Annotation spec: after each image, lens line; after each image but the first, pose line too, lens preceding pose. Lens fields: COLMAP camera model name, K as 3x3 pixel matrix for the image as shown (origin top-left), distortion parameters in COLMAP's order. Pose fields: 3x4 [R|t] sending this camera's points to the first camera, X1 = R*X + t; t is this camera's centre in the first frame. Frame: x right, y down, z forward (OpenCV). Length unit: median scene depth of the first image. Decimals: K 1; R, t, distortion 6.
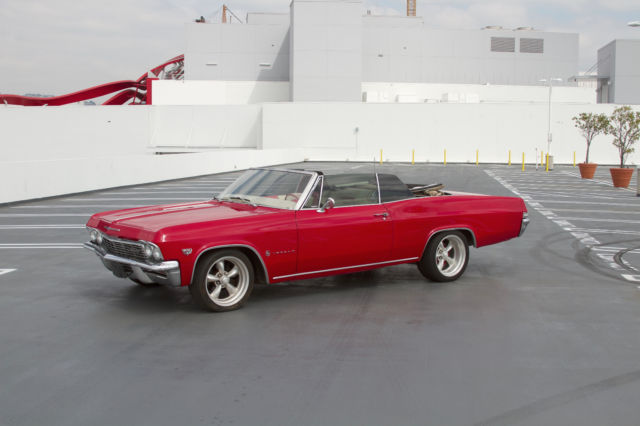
lens RADIAL K [[804.9, 0, 320.0], [0, 804.9, 213.0], [0, 0, 1]] dist [-0.145766, 0.059647]
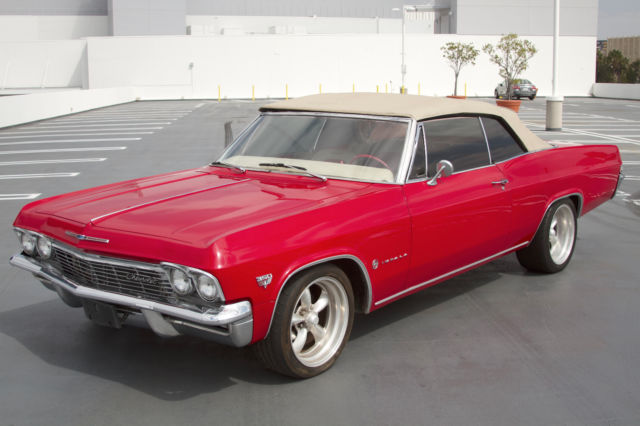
lens RADIAL K [[804.9, 0, 320.0], [0, 804.9, 213.0], [0, 0, 1]] dist [-0.145766, 0.059647]
pose [[0.972951, -0.052009, 0.225082, -0.058219], [0.034117, 0.995993, 0.082665, -0.008748], [-0.228480, -0.072749, 0.970827, 0.116131]]
